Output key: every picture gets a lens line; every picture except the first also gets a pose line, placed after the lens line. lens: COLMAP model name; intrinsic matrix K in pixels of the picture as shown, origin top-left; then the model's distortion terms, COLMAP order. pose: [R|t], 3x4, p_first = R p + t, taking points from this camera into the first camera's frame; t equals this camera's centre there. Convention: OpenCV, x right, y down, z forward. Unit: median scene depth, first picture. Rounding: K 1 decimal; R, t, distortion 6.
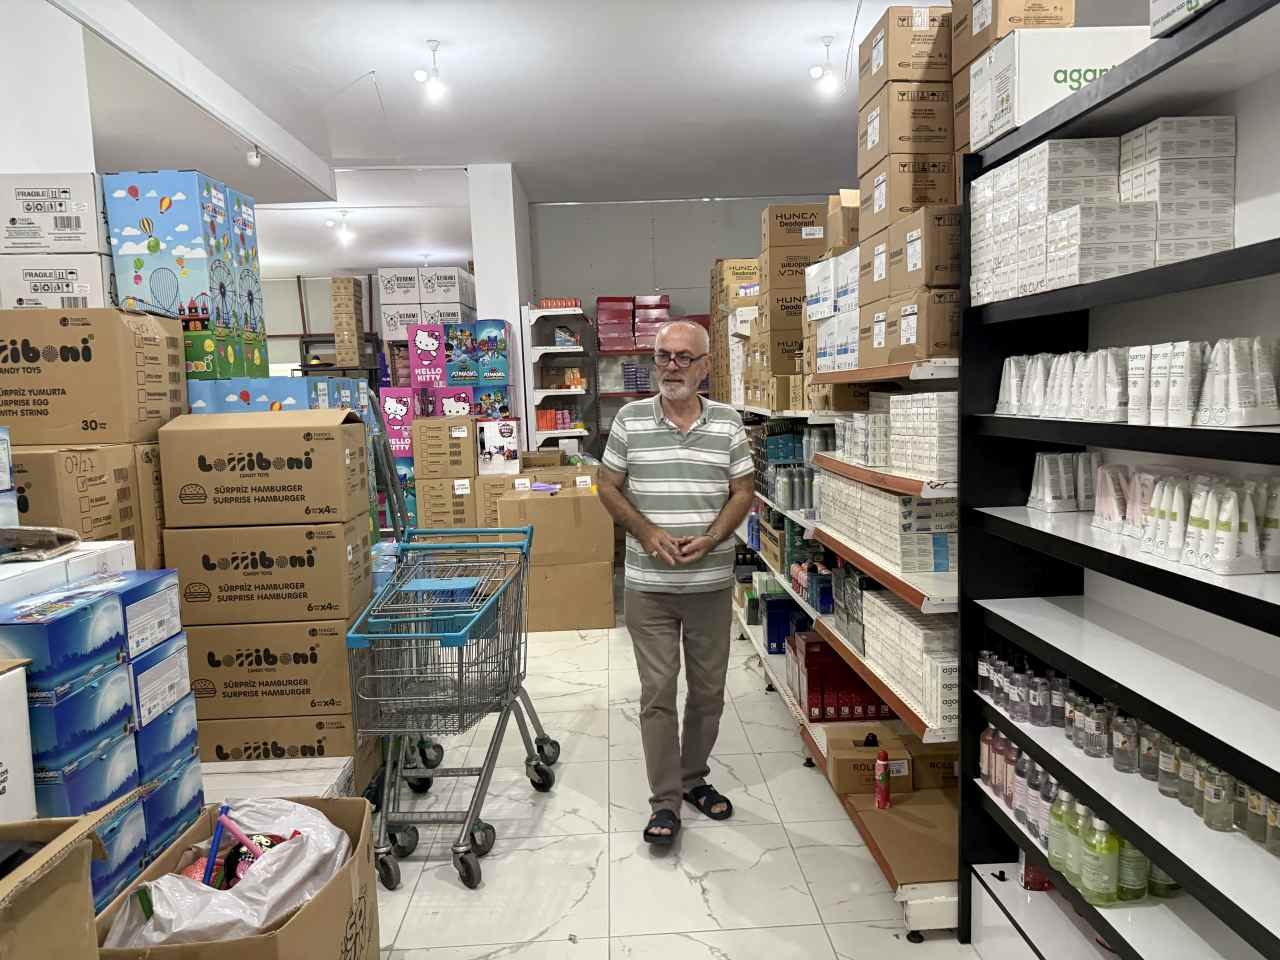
lens RADIAL K [[911.1, 0, 646.8], [0, 911.1, 489.1], [0, 0, 1]] dist [0.006651, -0.013513]
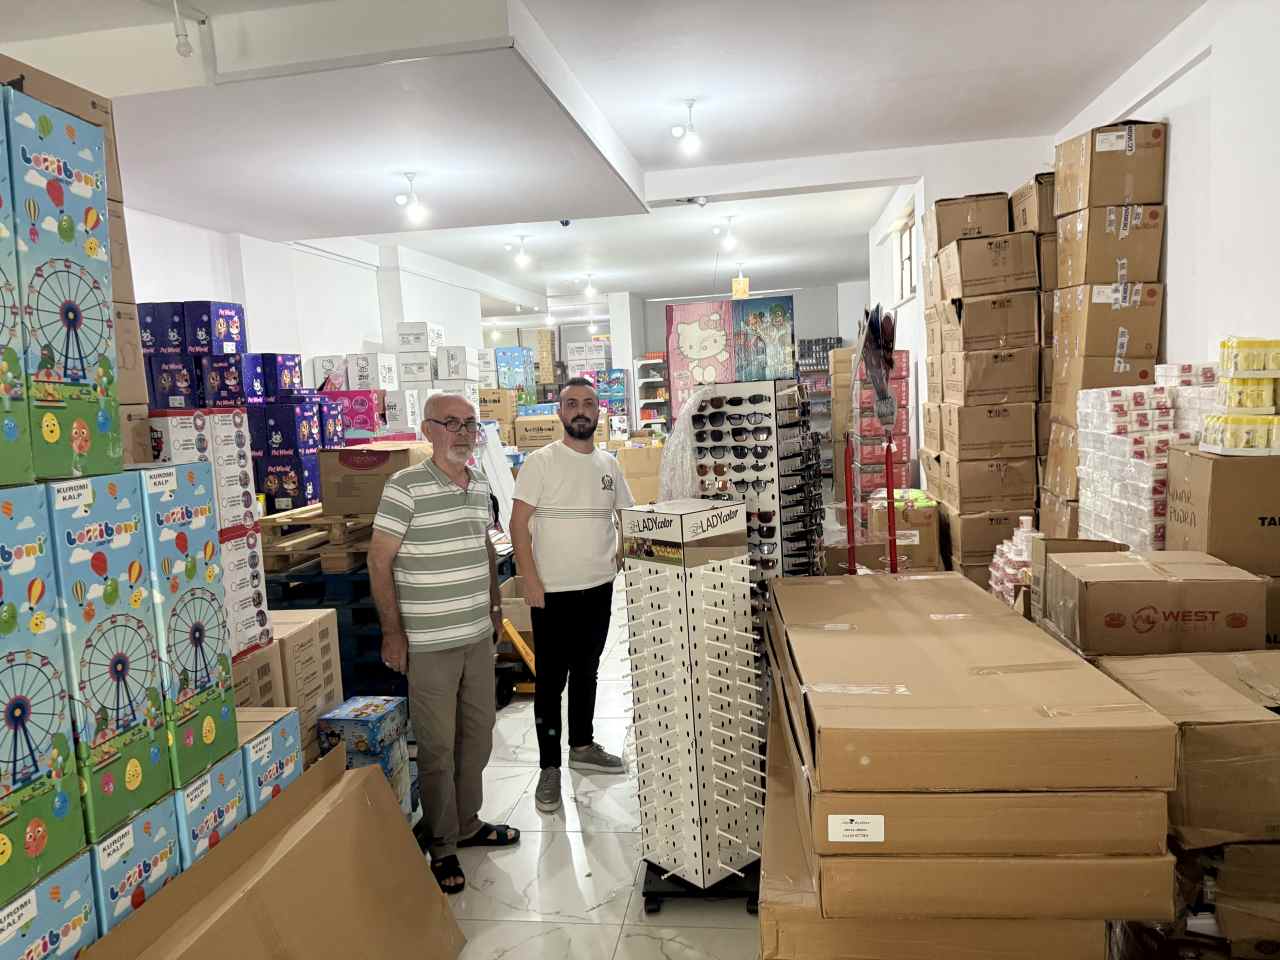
lens RADIAL K [[911.1, 0, 646.8], [0, 911.1, 489.1], [0, 0, 1]] dist [0.006651, -0.013513]
pose [[0.982722, 0.011042, -0.184756, 0.279146], [-0.008587, 0.999864, 0.014080, 0.063572], [0.184886, -0.012250, 0.982684, -1.037403]]
